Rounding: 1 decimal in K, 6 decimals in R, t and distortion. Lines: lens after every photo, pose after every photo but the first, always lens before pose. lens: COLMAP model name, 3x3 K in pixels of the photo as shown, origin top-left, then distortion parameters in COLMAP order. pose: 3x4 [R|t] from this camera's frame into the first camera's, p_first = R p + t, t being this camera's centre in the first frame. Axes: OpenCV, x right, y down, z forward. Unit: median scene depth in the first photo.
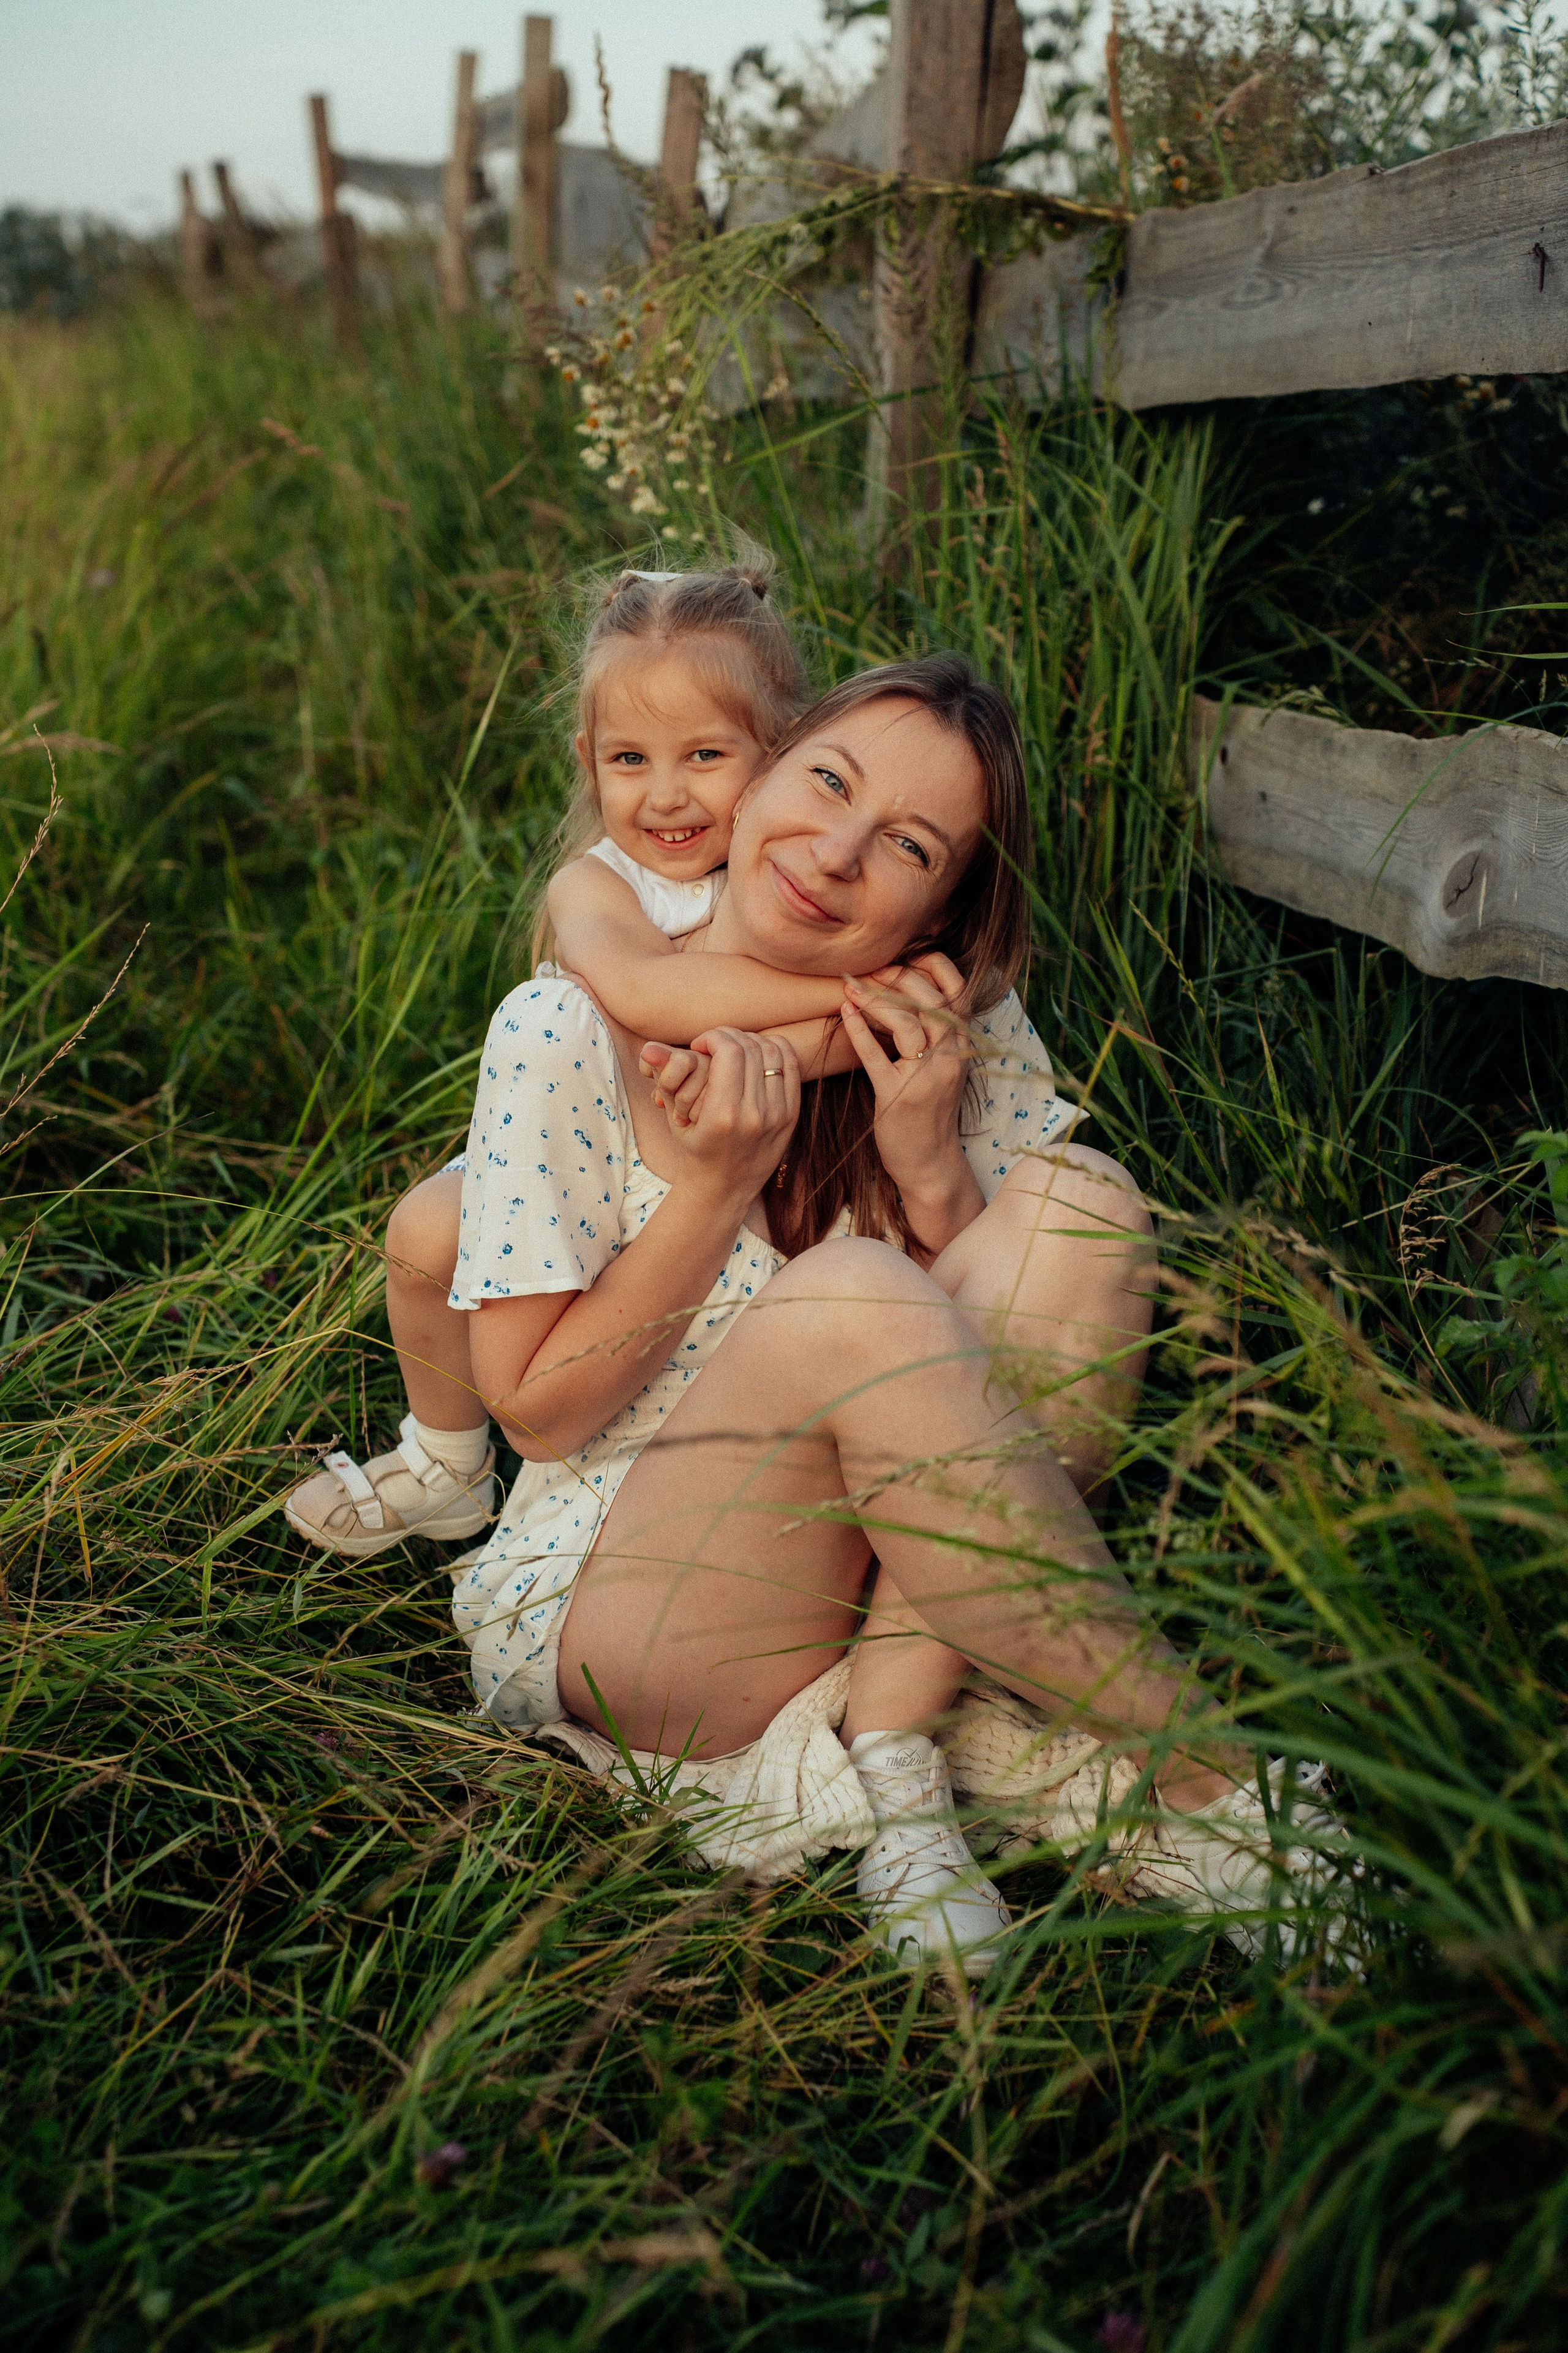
lens RADIAL K [[3645.6, 0, 784.0], [0, 3645.6, 1176.5], [0, 0, 1]] dist [0.337253, 0.171234]
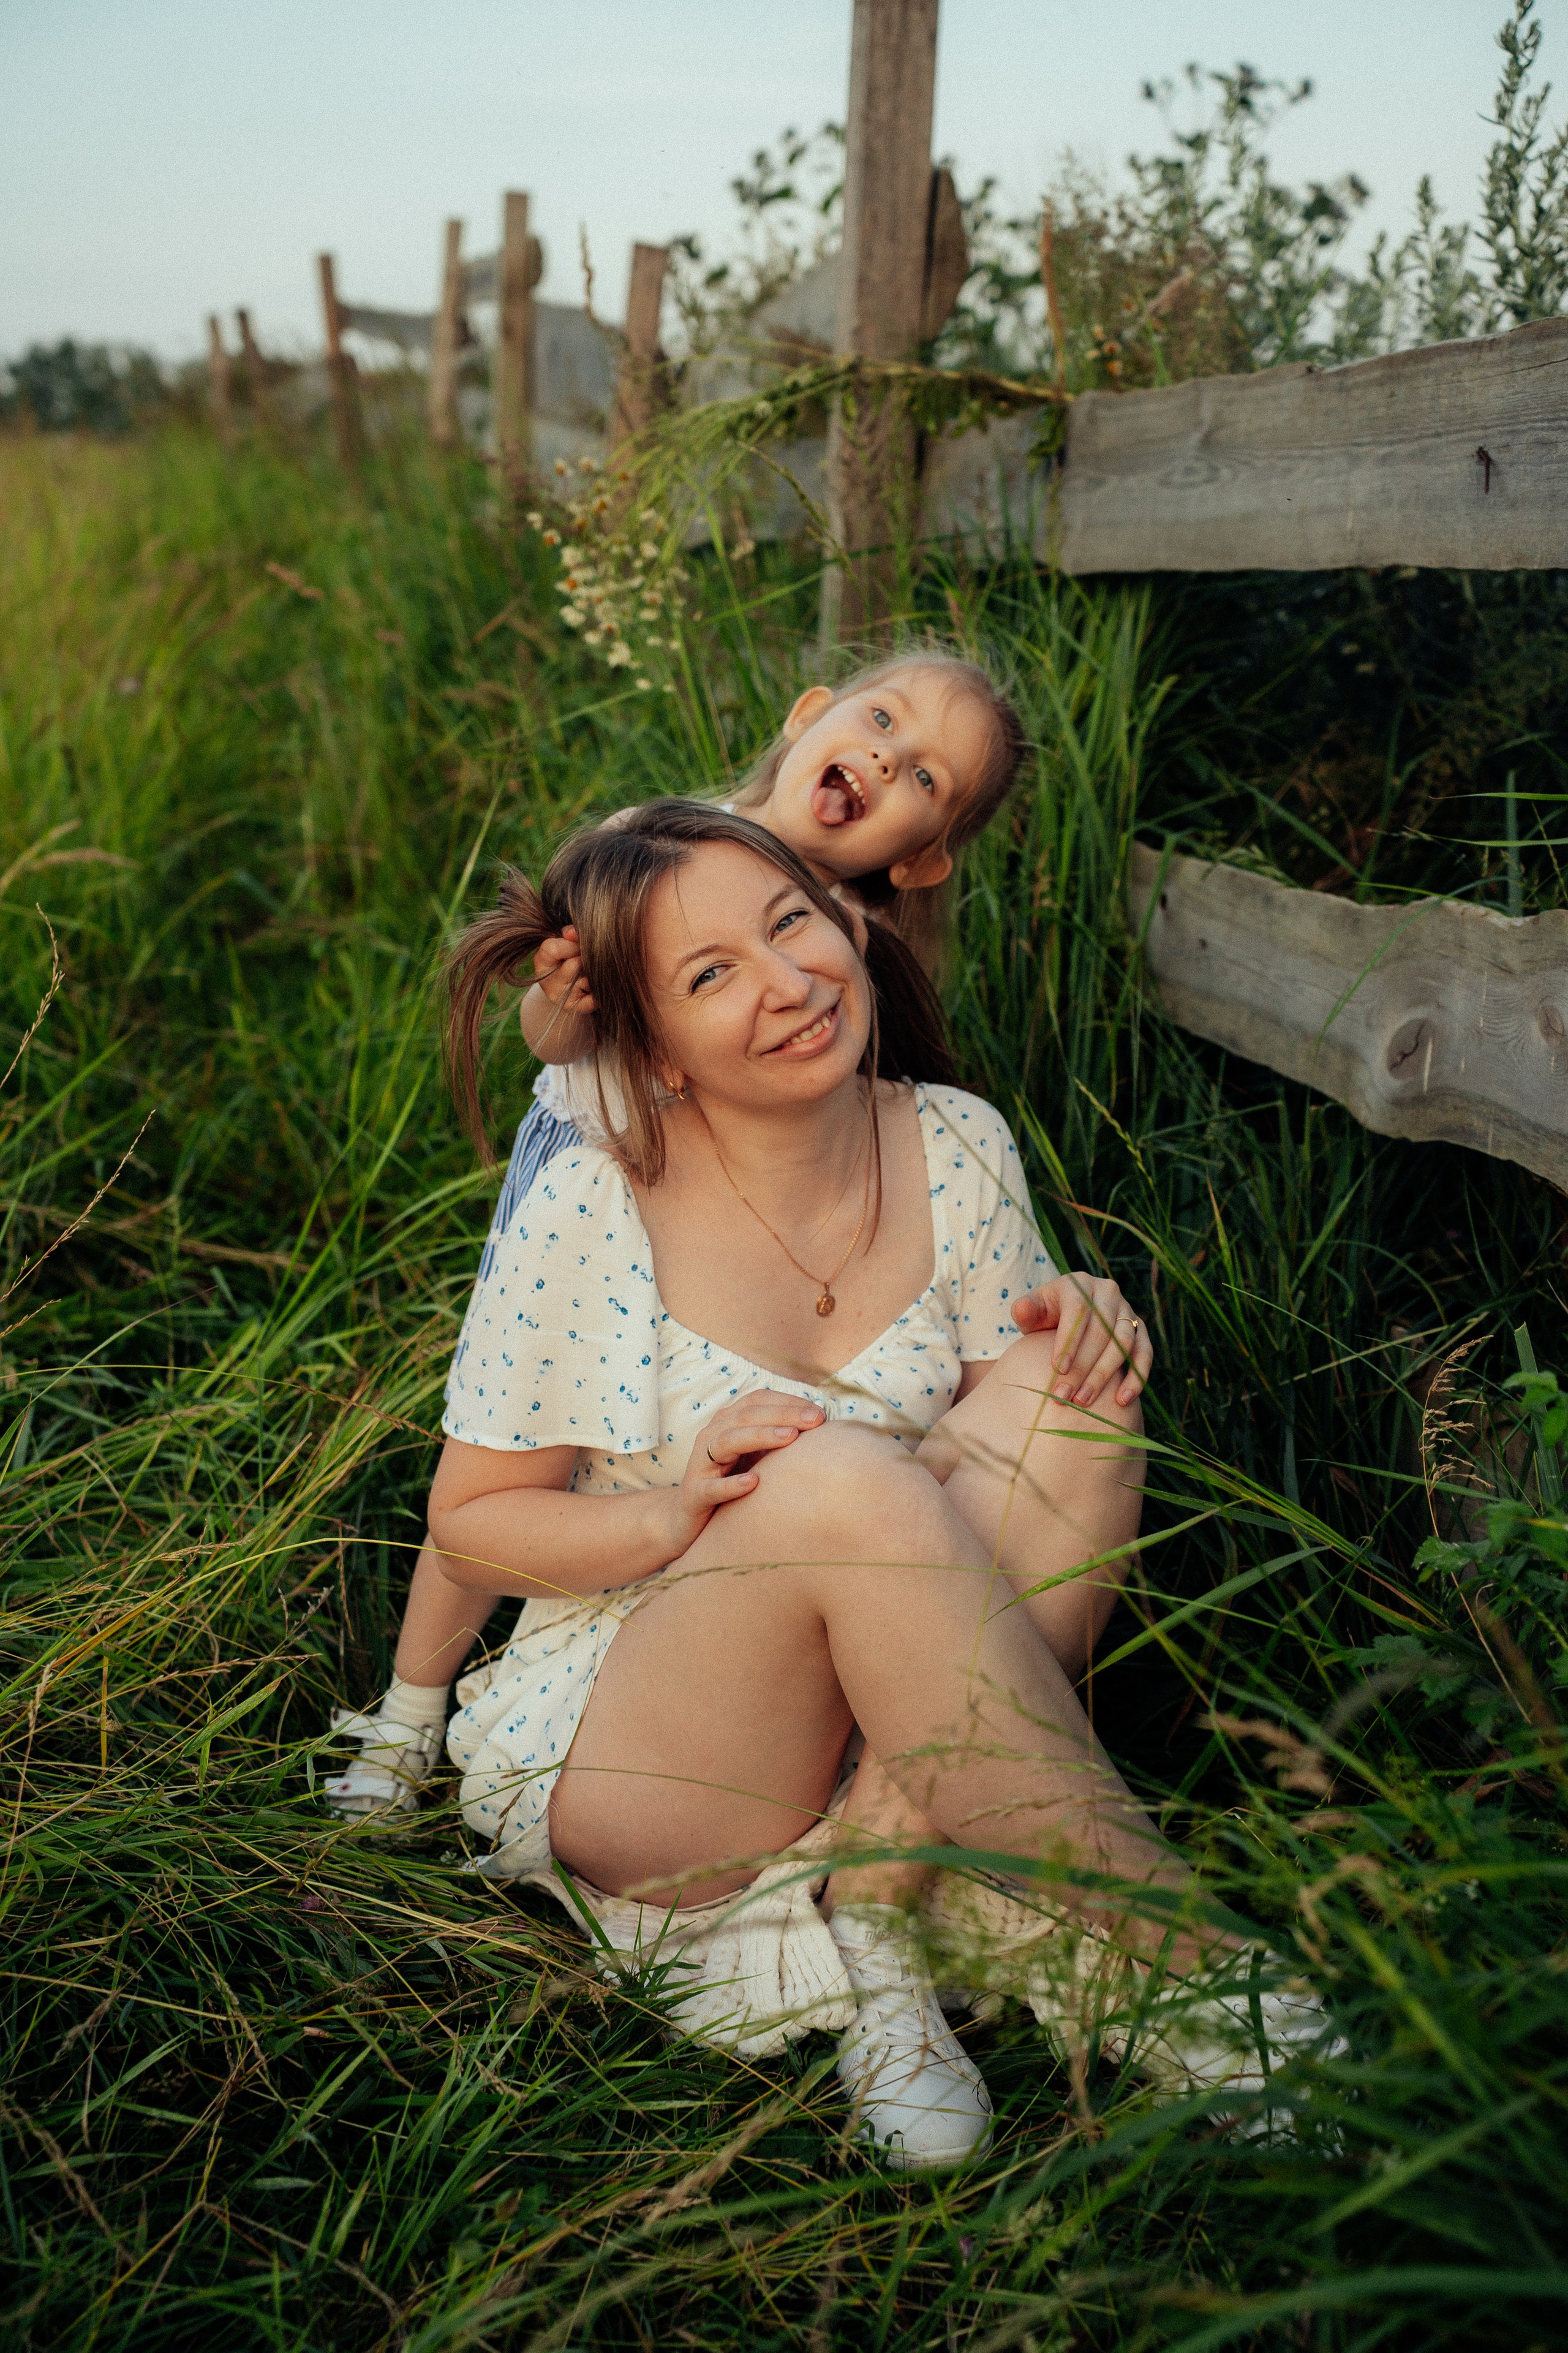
lens RADIAL K [[3015.3, 0, 784.0], [0, 3015.3, 1176.5], [0, 0, 1]] dist [0.213737, 0.030106]
pose [[0.999744, 0.000610, 0.022630, -0.009989], [-0.000927, 0.999902, 0.013974, -0.043968], [-0.022619, -0.013991, 0.999646, 0.113790]]
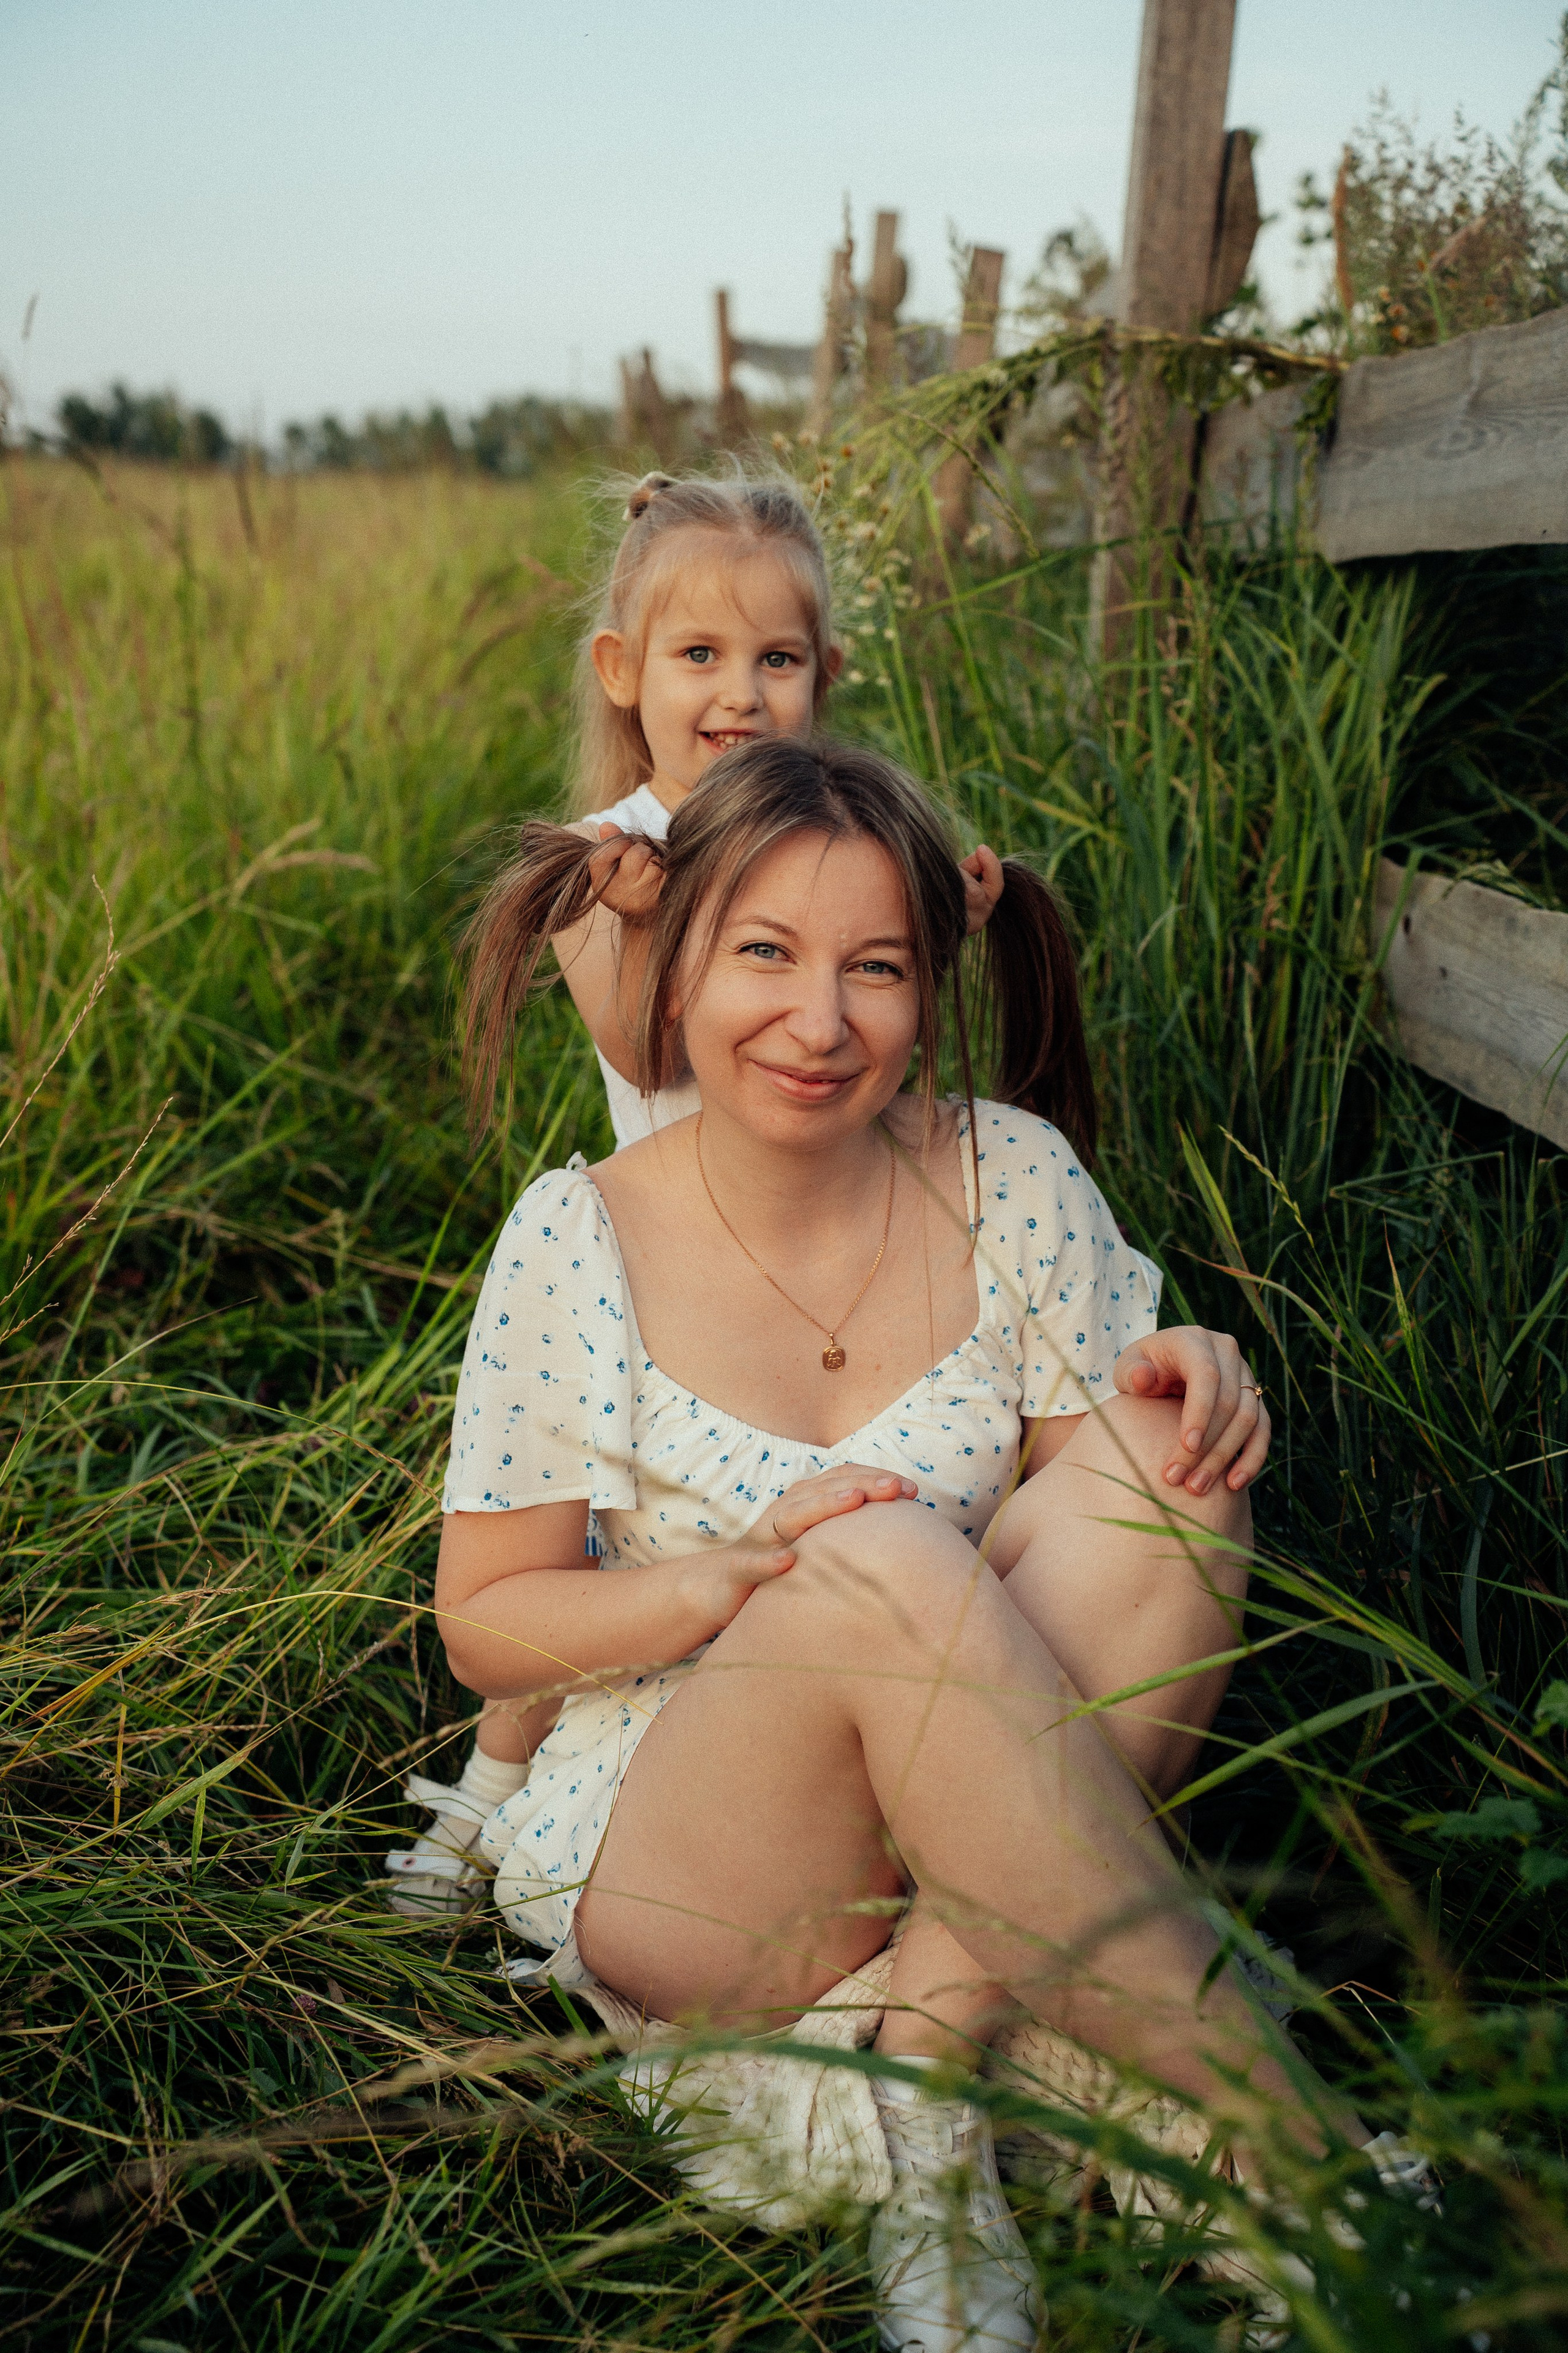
lens RADIAL K [[2986.1, 0, 784.0], [0, 2986.1, 1176.5], [0, 0, 1]] dist [0.217033, 0.011897]
pose [[0.992096, 0.043583, -0.117665, 0.051414], [-0.043734, 0.999042, 0.001302, -0.041060], [0.117609, 0.003854, 0.993052, 0.197359]]
